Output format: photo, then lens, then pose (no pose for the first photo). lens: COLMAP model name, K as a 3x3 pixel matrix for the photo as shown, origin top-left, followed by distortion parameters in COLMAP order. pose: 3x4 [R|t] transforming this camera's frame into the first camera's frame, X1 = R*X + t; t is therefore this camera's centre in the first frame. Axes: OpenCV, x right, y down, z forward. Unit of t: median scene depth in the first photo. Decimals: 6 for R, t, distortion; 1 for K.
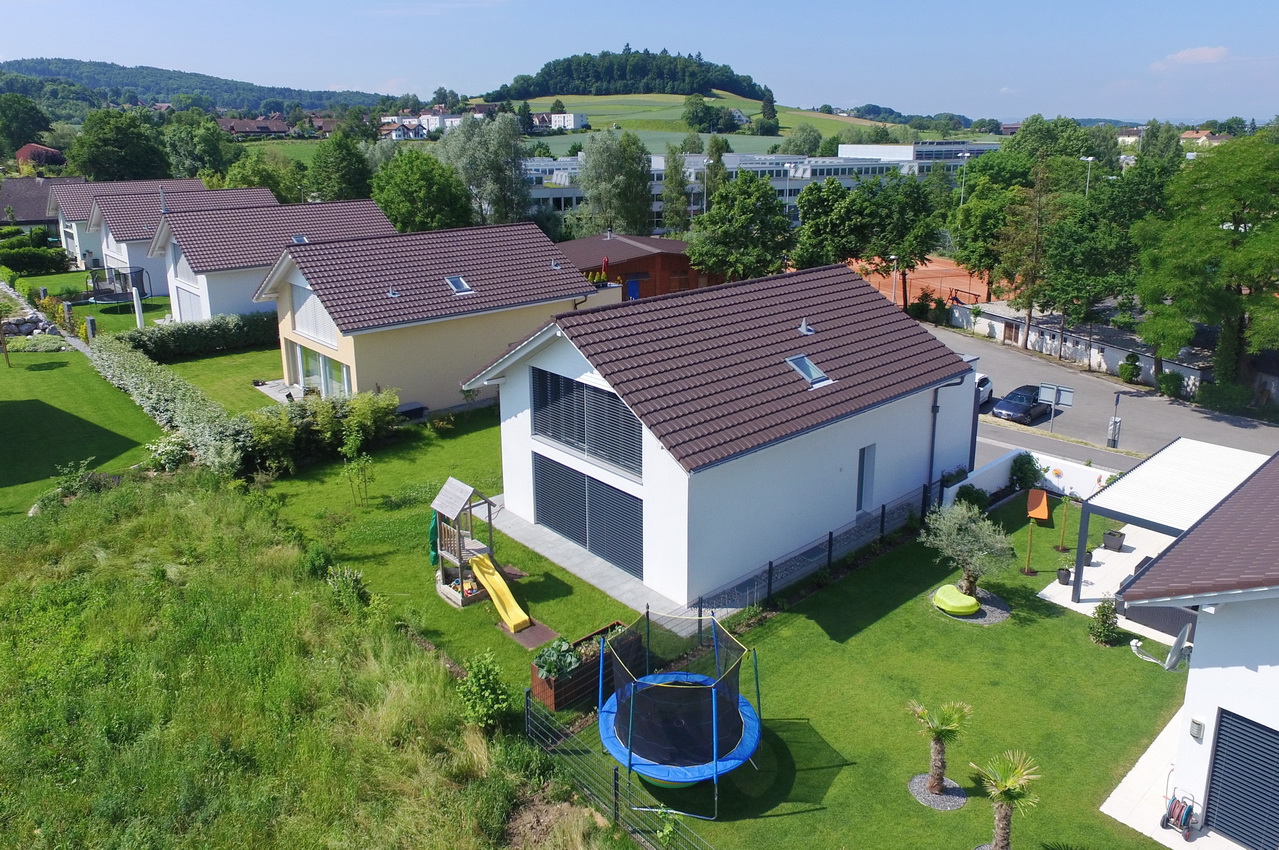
lens RADIAL K [[873.5, 0, 598.0], [0, 873.5, 320.9], [0, 0, 1]] dist [-0.010769, 0.011753]
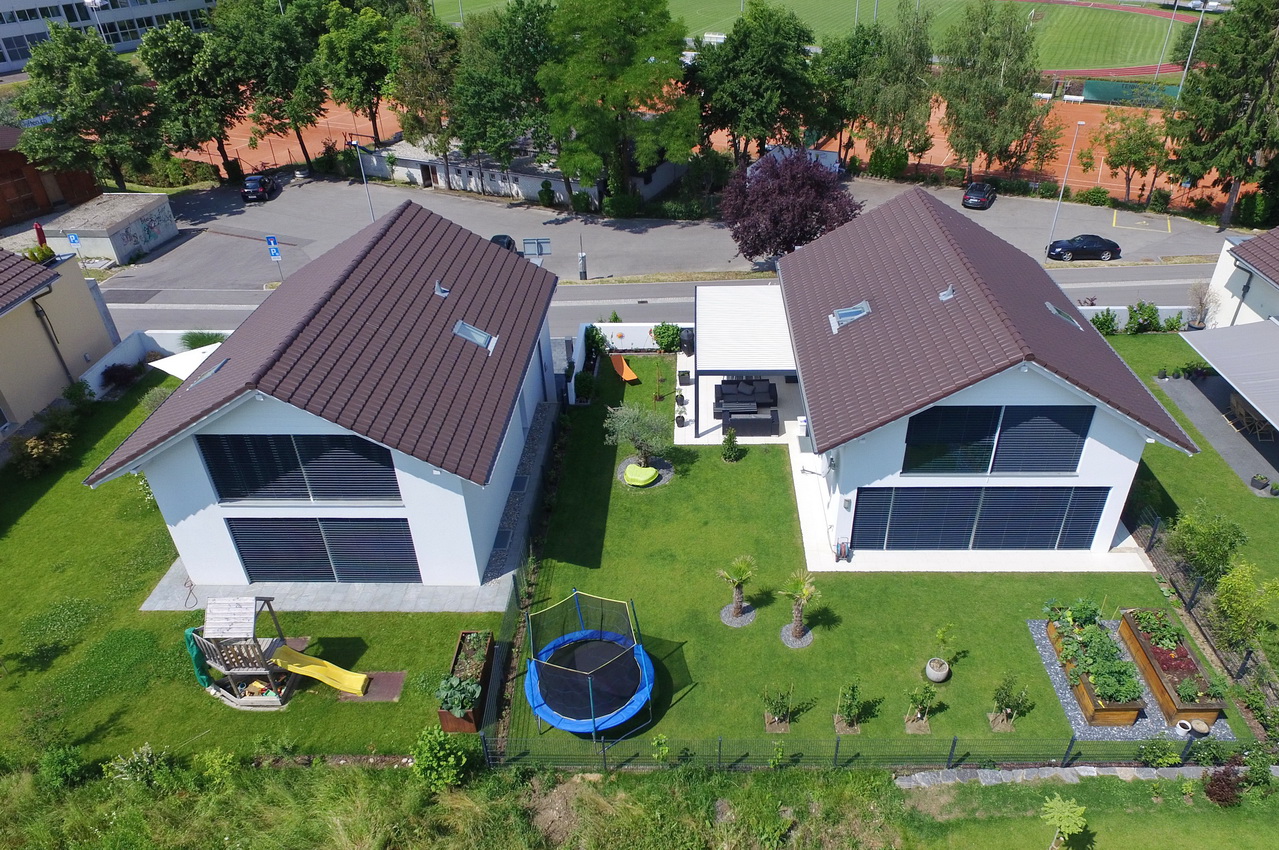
lens RADIAL K [[873.5, 0, 680.8], [0, 873.5, 438.8], [0, 0, 1]] dist [-0.010769, 0.011753]
pose [[0.656075, -0.407460, 0.635249, -0.168084], [0.156511, 0.896888, 0.413638, -0.120972], [-0.738289, -0.171954, 0.652198, 0.053047]]
